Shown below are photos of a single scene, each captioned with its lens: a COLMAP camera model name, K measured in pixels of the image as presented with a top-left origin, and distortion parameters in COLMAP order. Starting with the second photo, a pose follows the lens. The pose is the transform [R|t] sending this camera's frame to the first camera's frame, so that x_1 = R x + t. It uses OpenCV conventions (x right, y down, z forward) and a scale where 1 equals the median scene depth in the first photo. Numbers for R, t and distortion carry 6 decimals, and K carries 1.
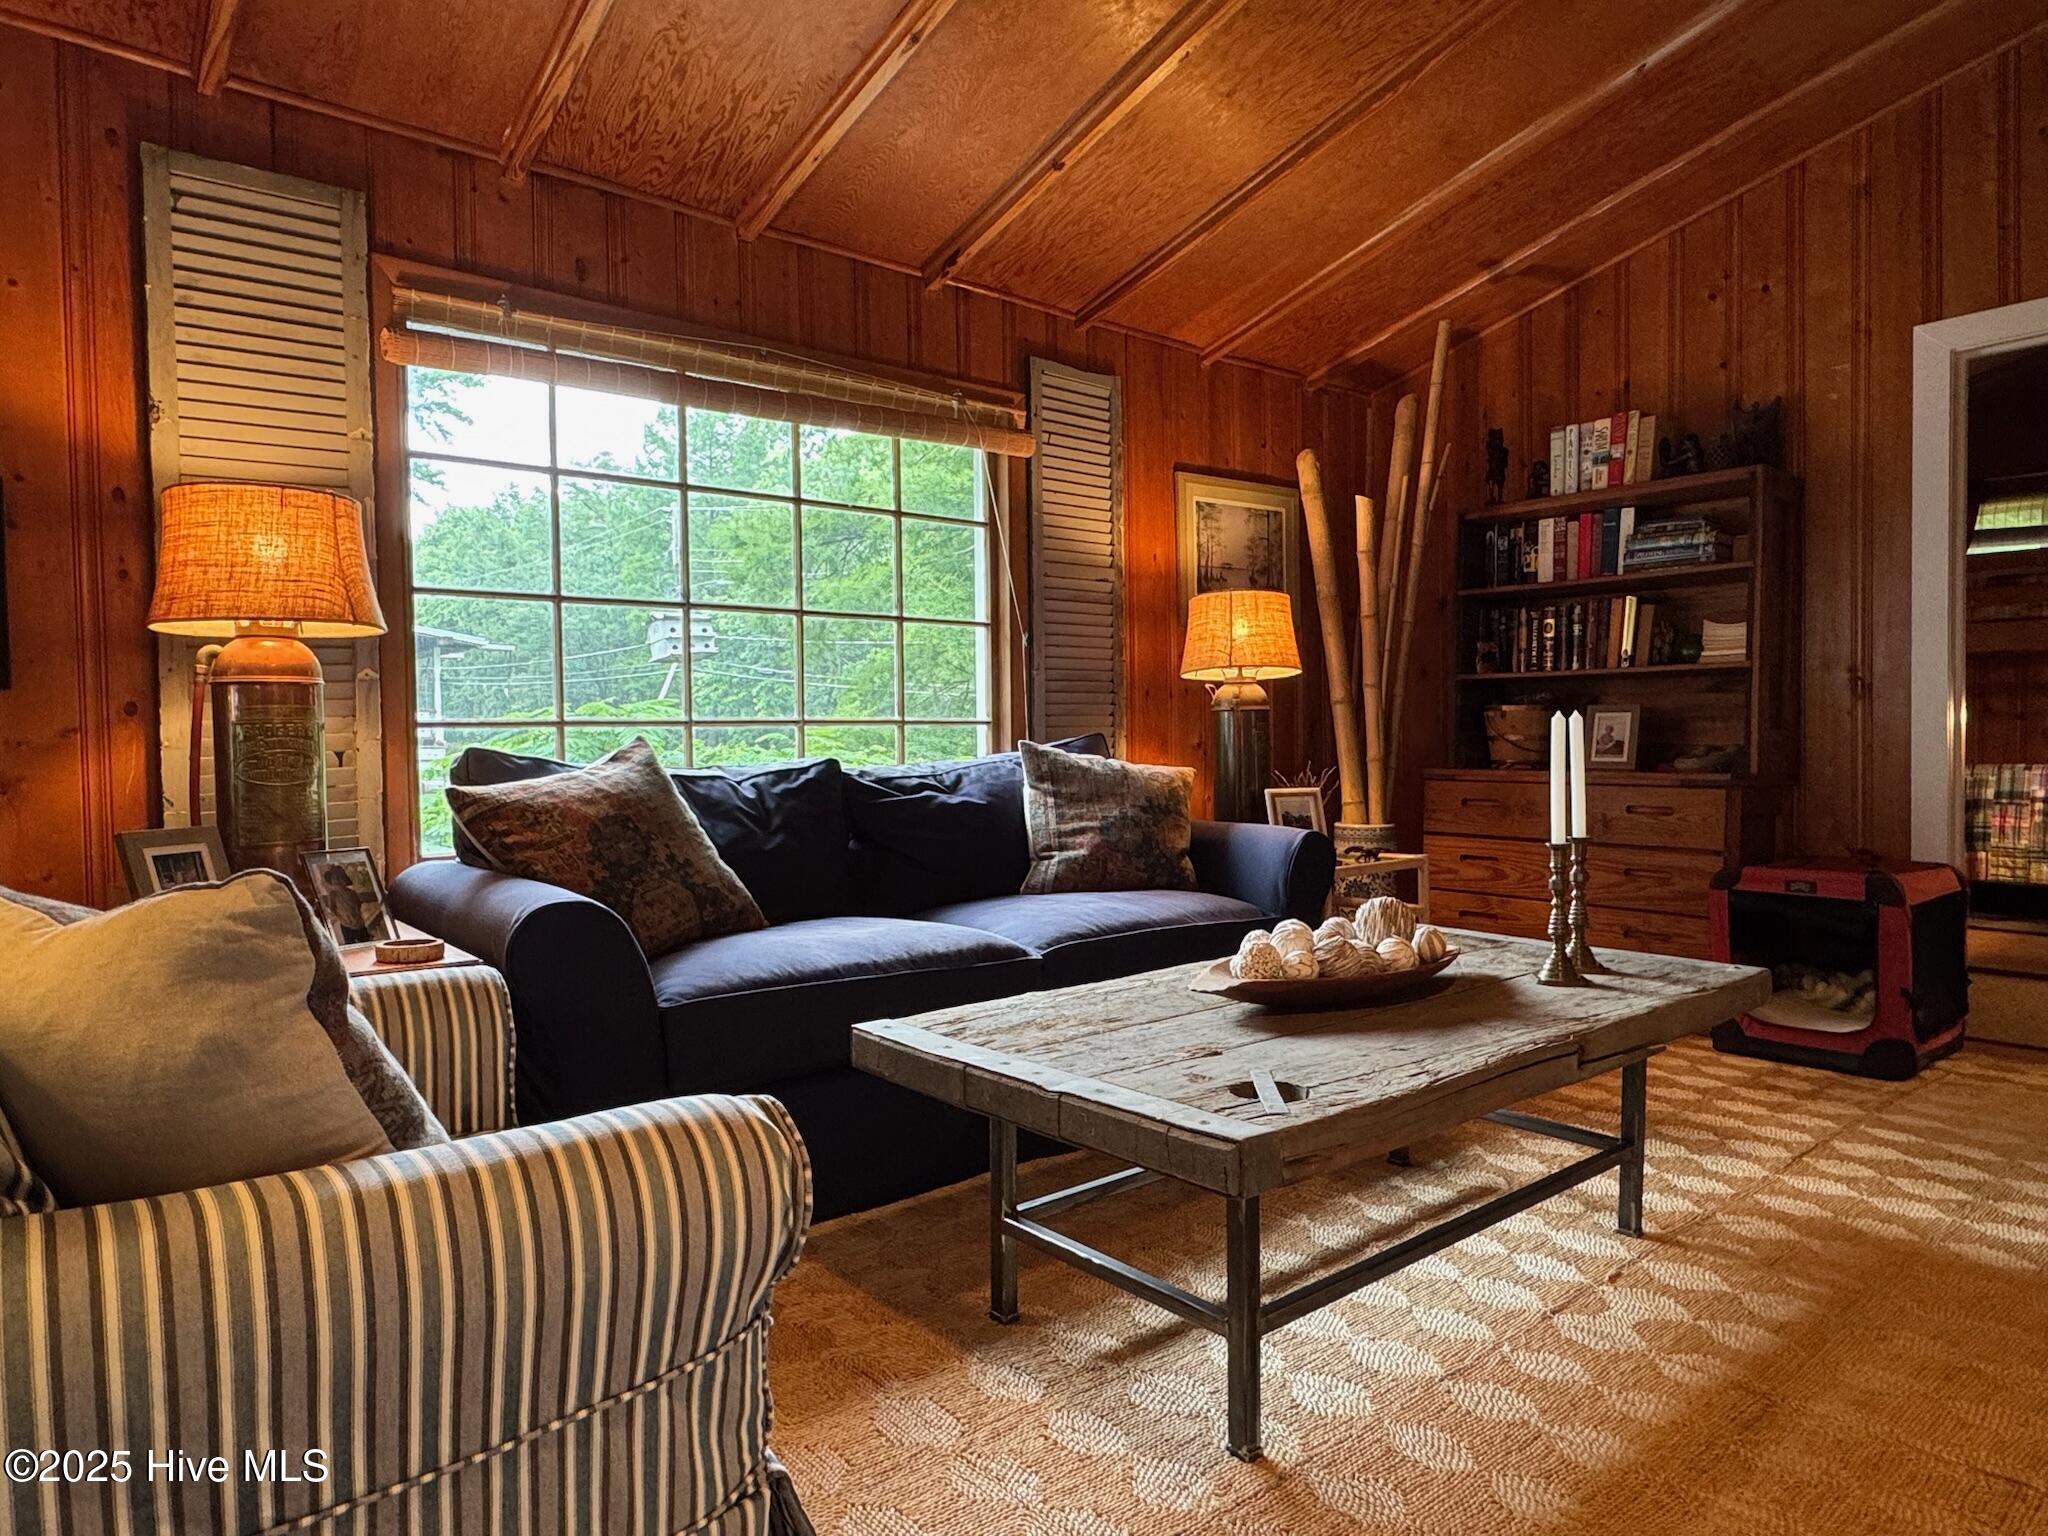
lens RADIAL K [[1241.4, 0, 1023.2], [0, 1241.4, 773.2], [0, 0, 1]] dist [-0.002036, 0.002456]
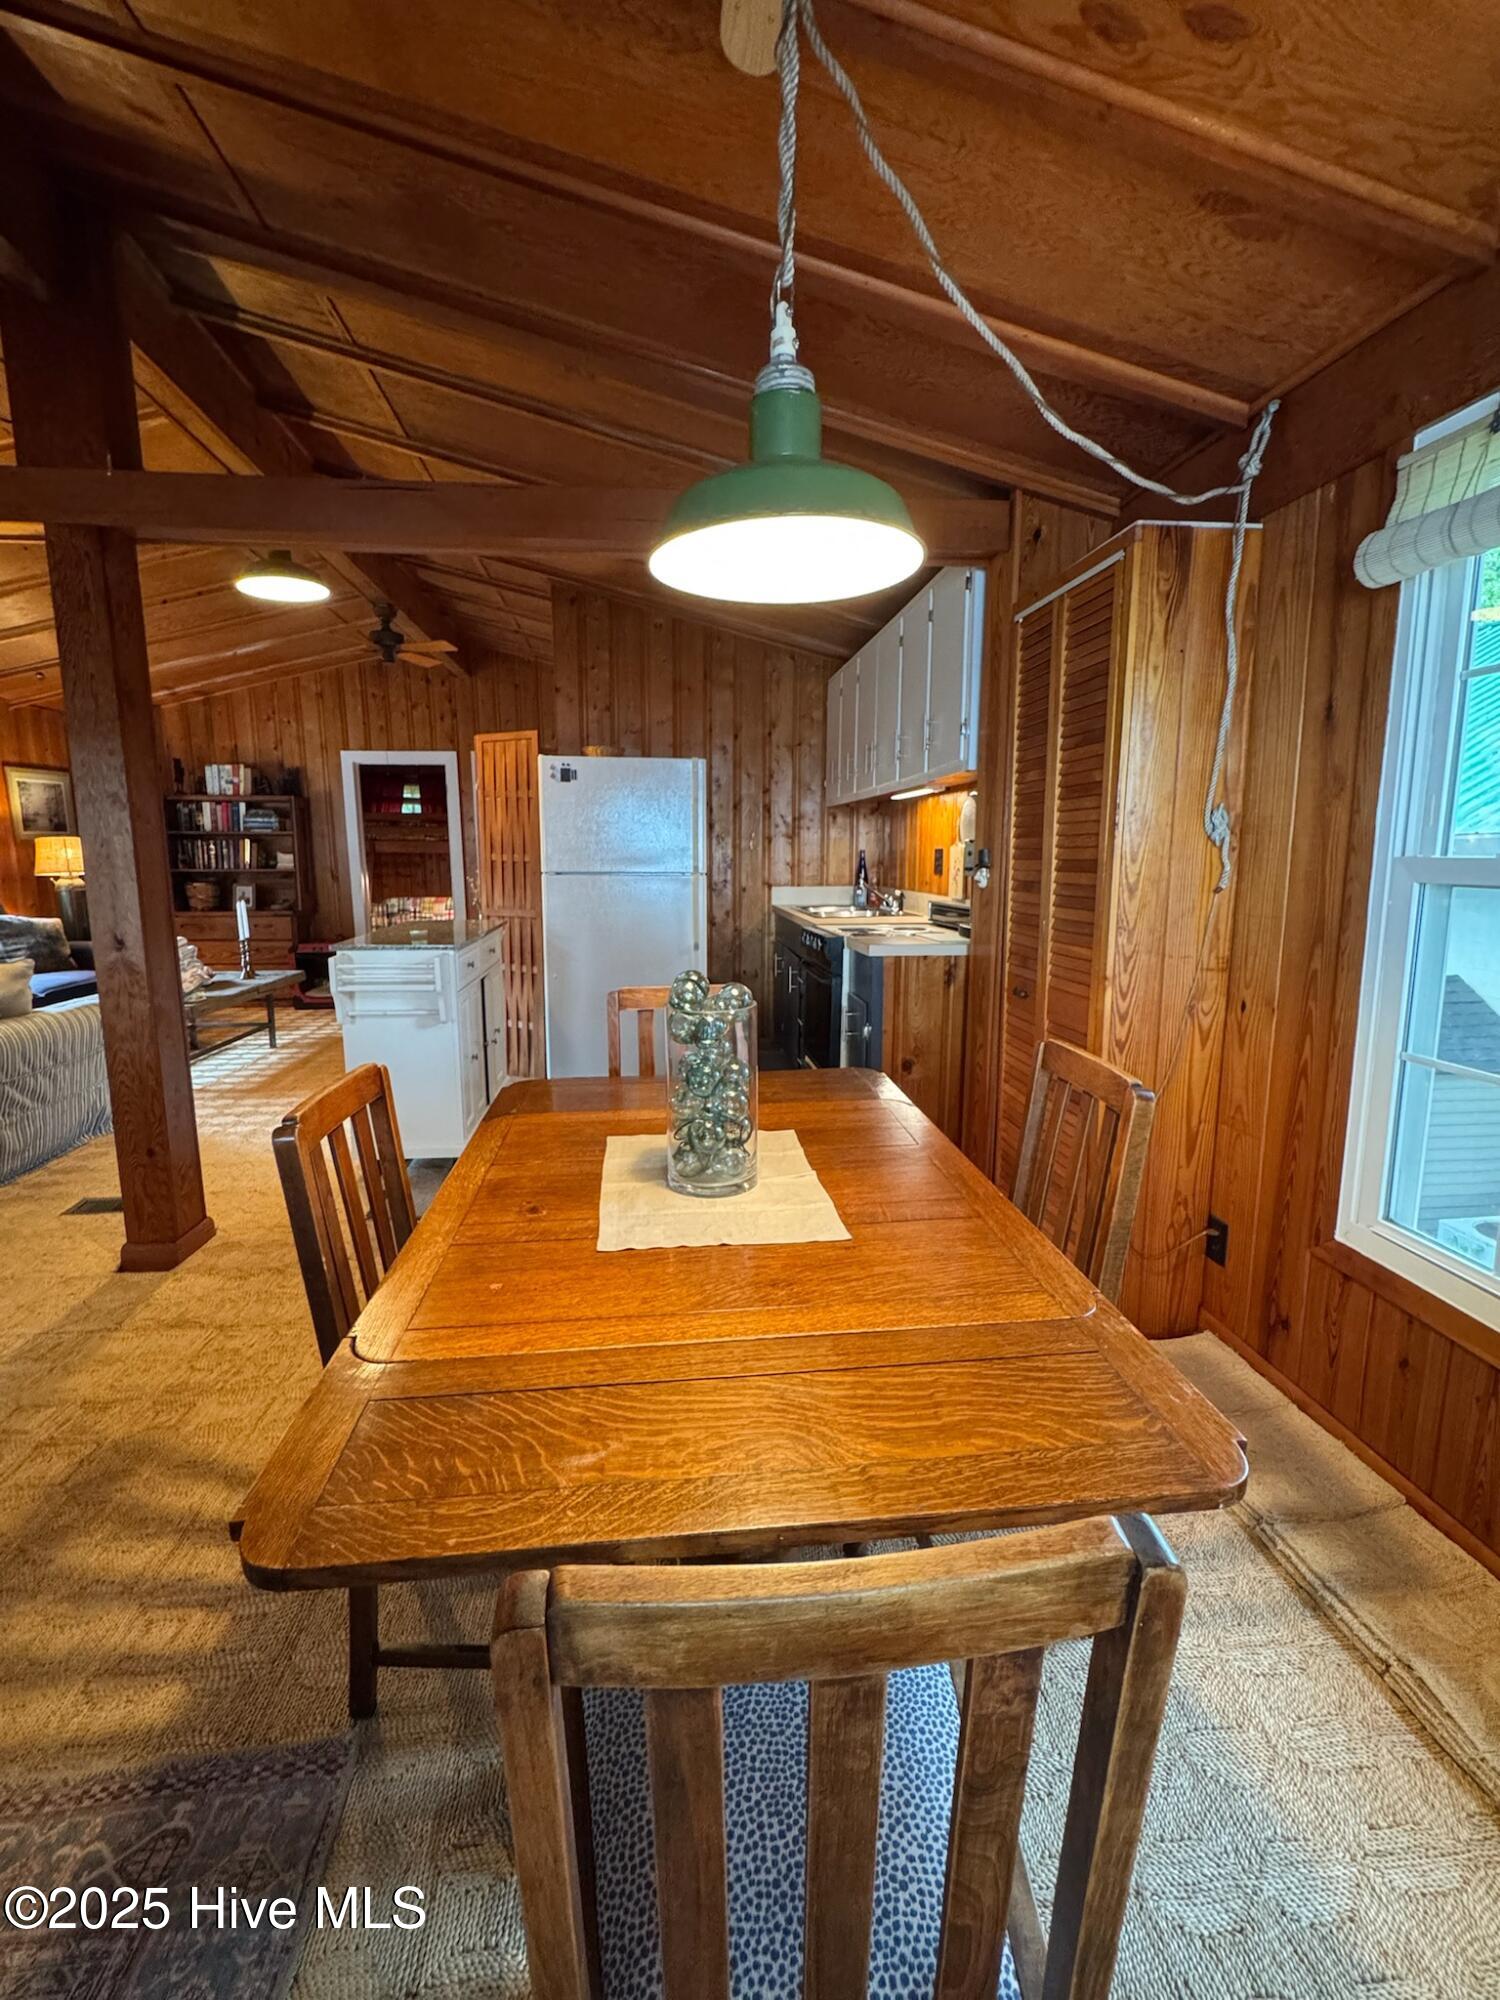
lens RADIAL K [[882.8, 0, 745.0], [0, 882.8, 998.8], [0, 0, 1]] dist [-0.001151, 0.000154]
pose [[0.557364, -0.123729, 0.820997, -0.546398], [0.021199, 0.990632, 0.134902, -0.053823], [-0.829997, -0.057785, 0.554766, -1.015743]]
